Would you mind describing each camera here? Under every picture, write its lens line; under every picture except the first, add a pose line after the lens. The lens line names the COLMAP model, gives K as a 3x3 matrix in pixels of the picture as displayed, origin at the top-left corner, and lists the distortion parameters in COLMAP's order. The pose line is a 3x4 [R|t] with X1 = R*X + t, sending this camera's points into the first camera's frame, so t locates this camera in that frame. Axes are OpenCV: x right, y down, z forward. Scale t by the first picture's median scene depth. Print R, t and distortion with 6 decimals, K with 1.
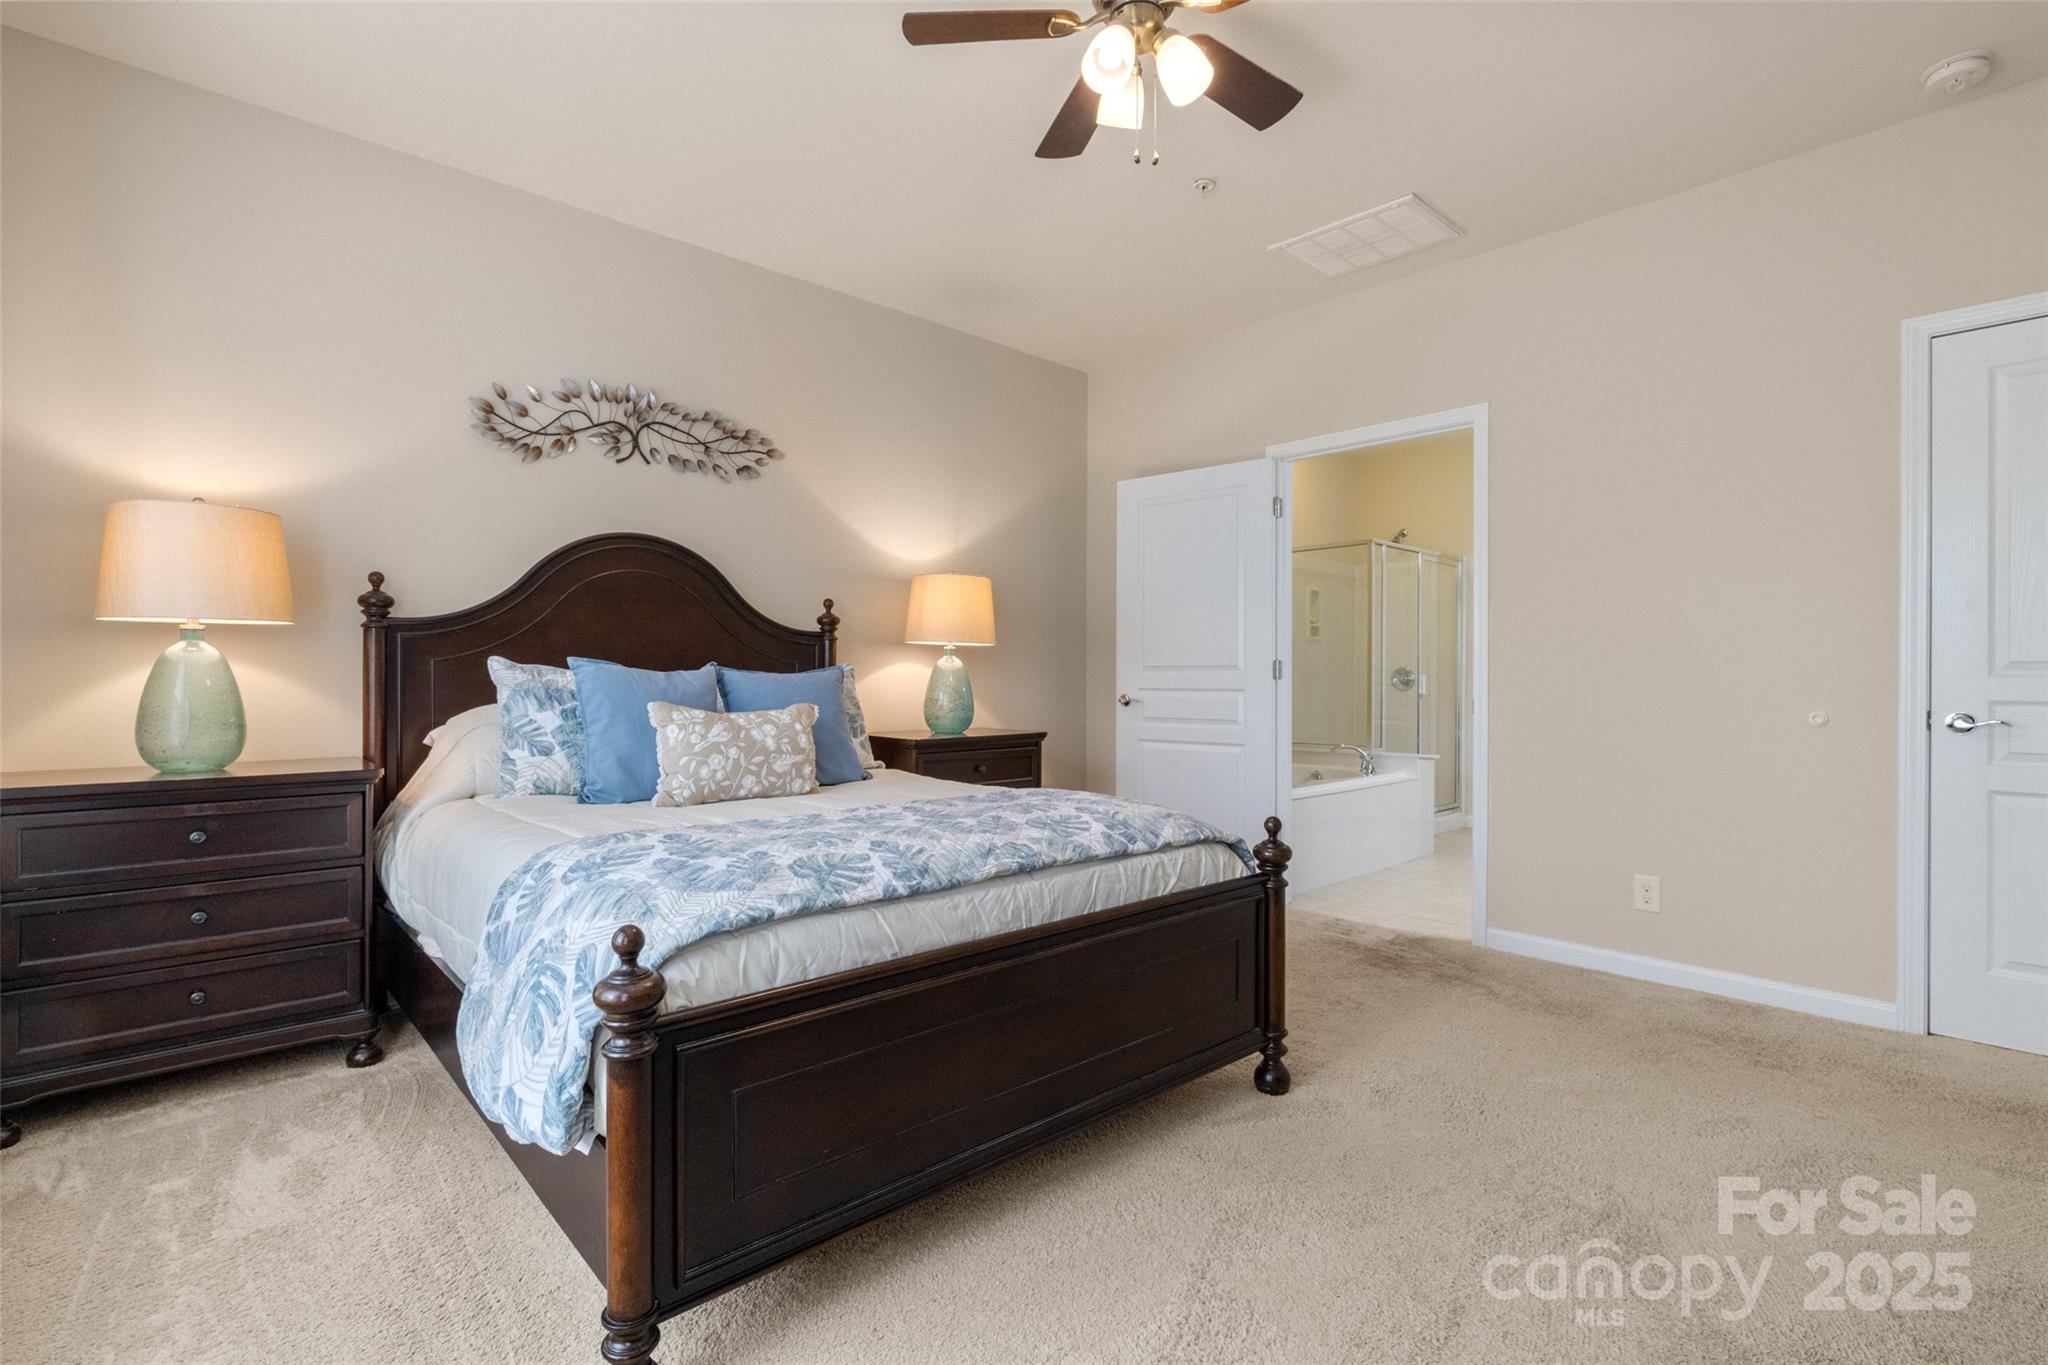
lens RADIAL K [[940.7, 0, 1016.2], [0, 940.7, 673.1], [0, 0, 1]] dist [0.004561, 0.000481]
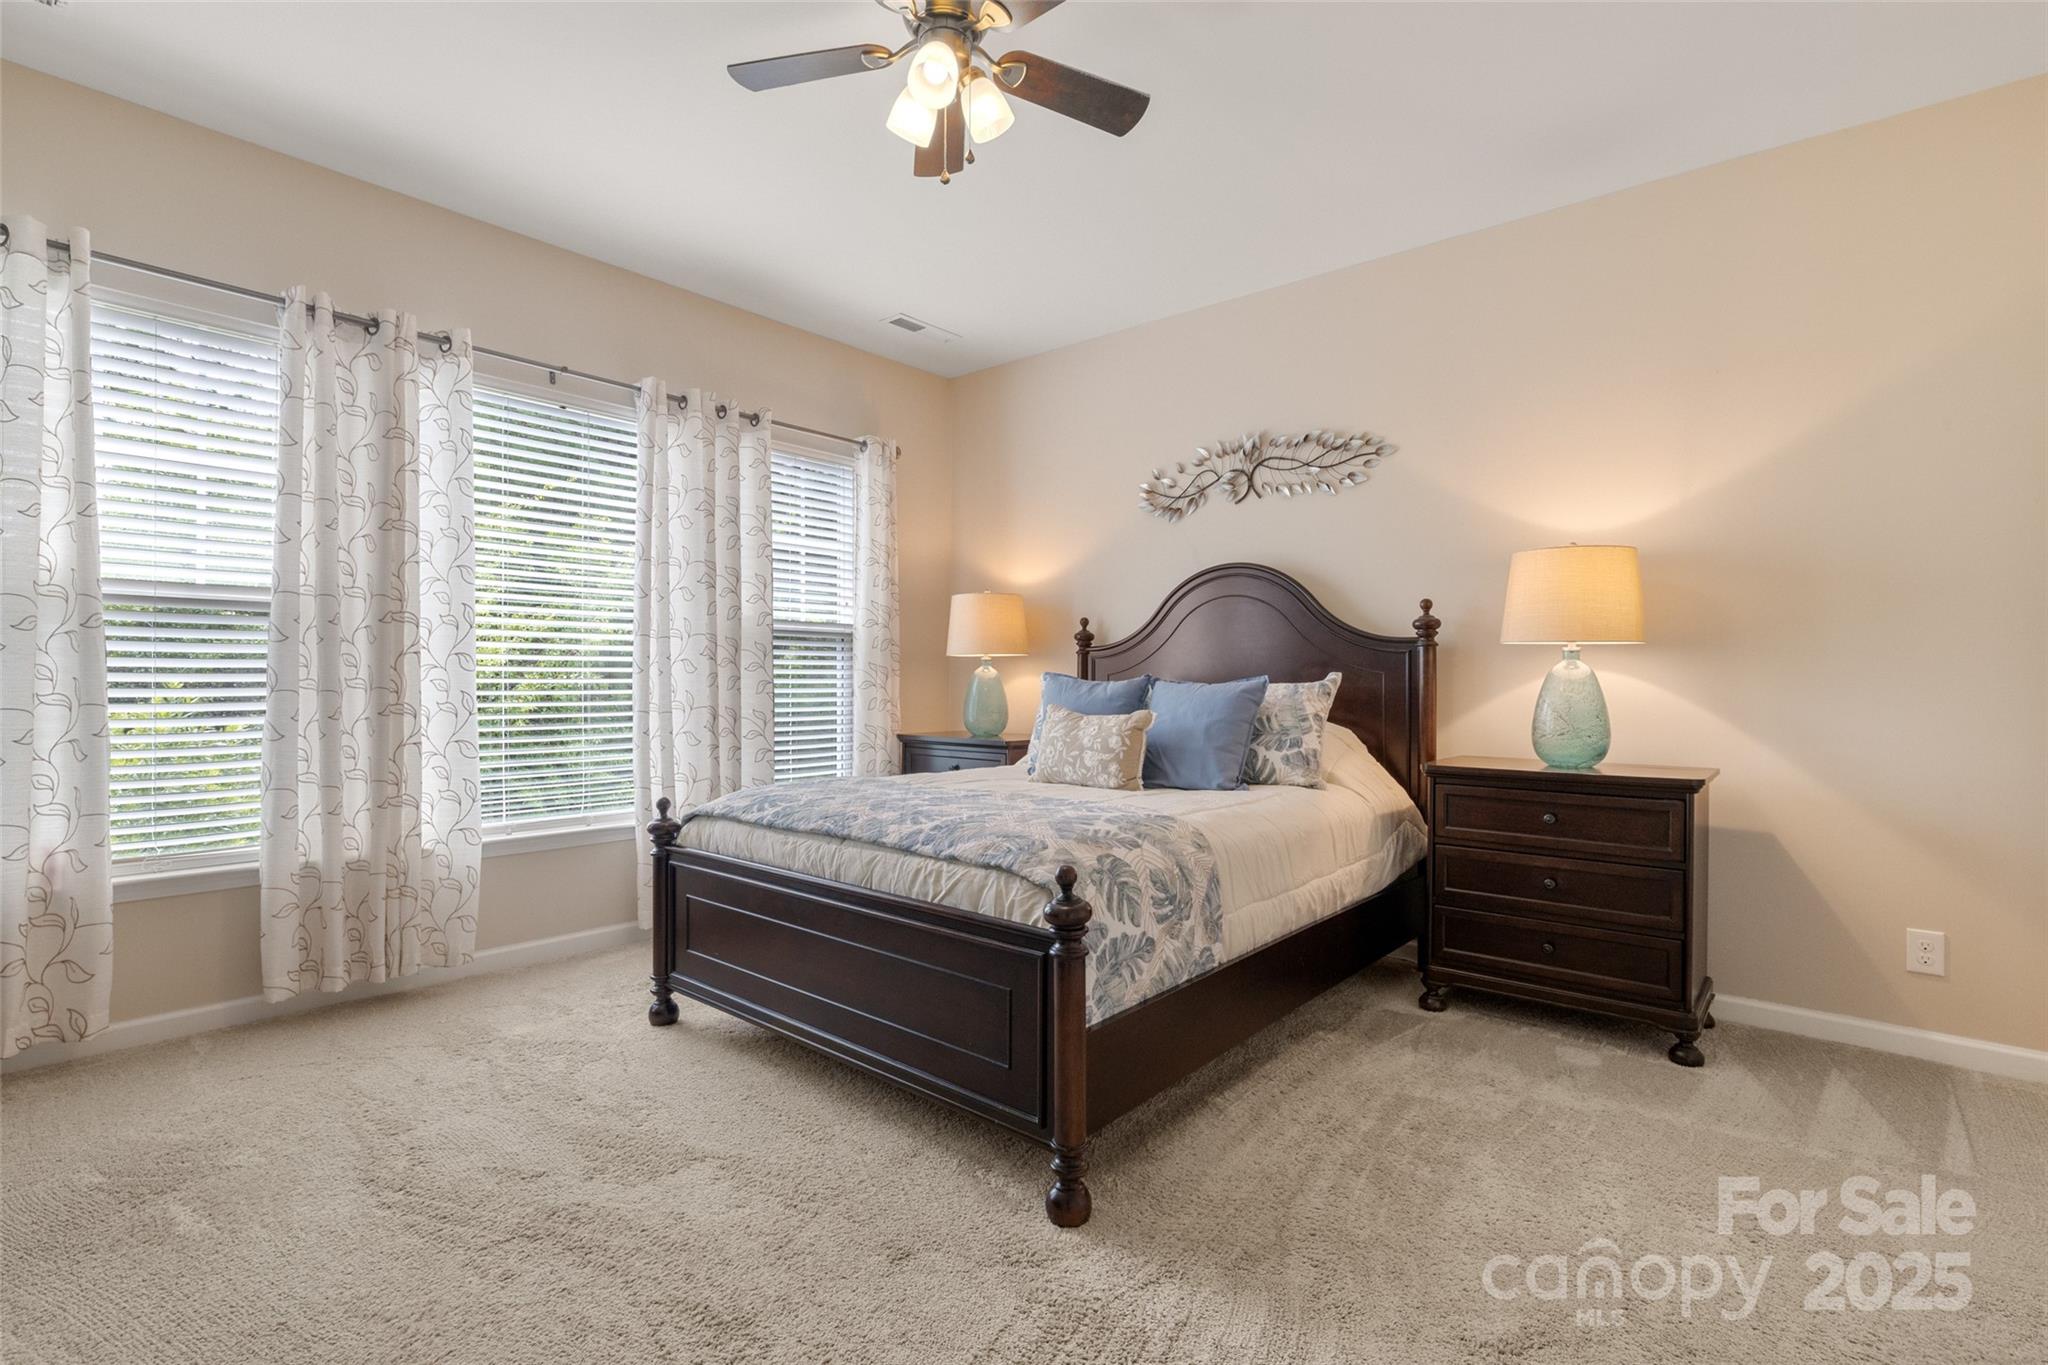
lens RADIAL K [[940.7, 0, 1024.1], [0, 940.7, 689.8], [0, 0, 1]] dist [0.004561, 0.000481]
pose [[0.130703, 0.005570, -0.991406, 0.723271], [-0.003705, 0.999980, 0.005130, 0.002738], [0.991415, 0.003003, 0.130721, 0.602062]]
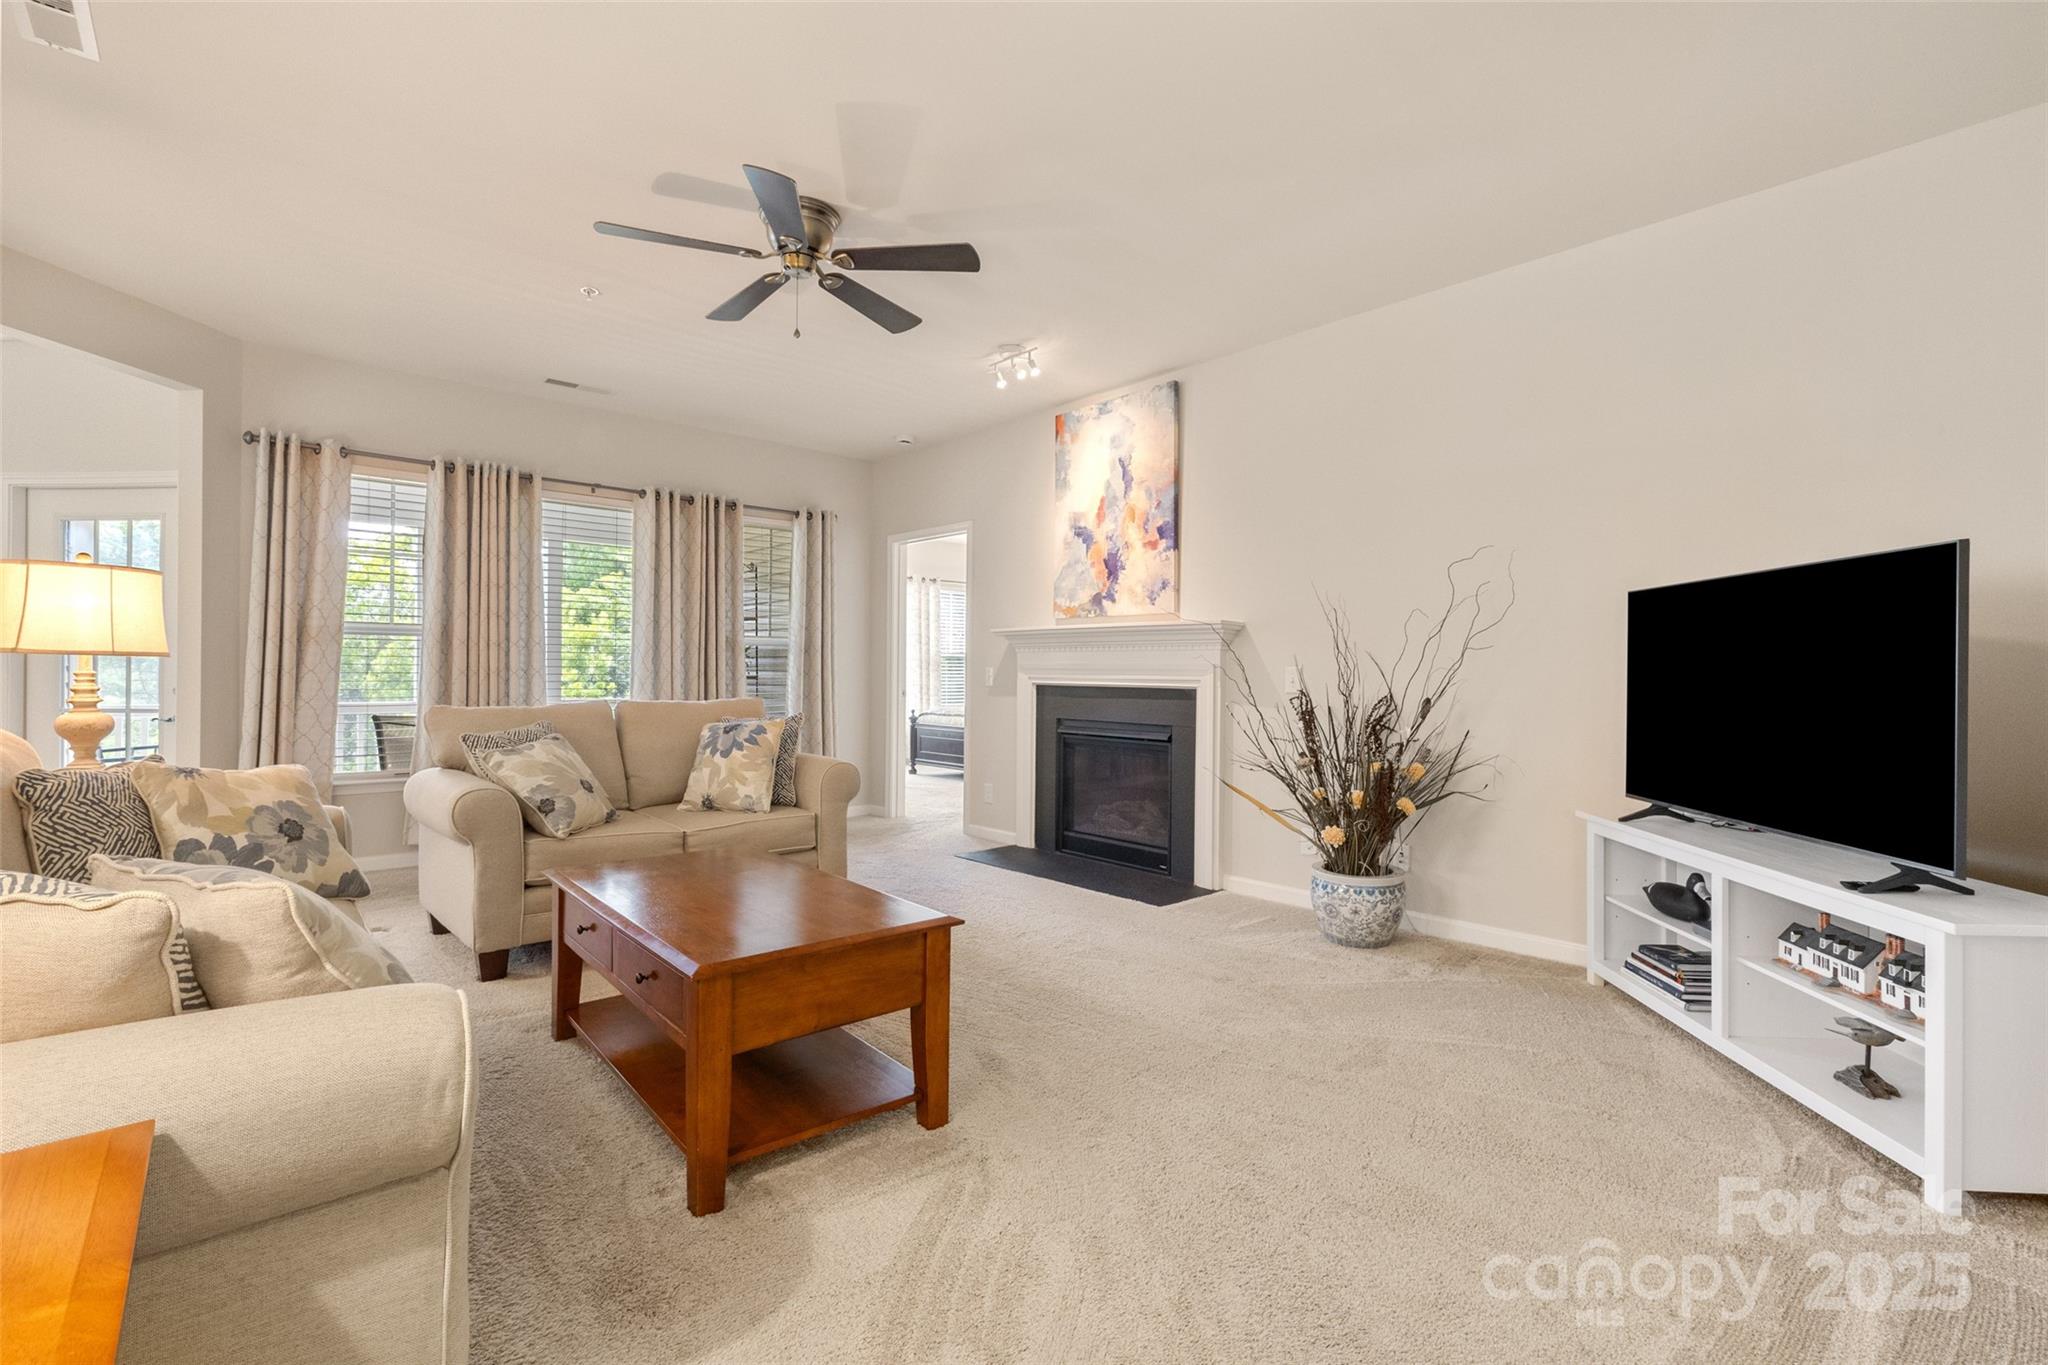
lens RADIAL K [[919.6, 0, 1031.9], [0, 919.6, 674.6], [0, 0, 1]] dist [0.000117, 0.000062]
pose [[-0.013553, -0.001889, -0.999906, 2.726954], [-0.002835, 0.999994, -0.001851, -0.000126], [0.999904, 0.002809, -0.013558, 0.804686]]
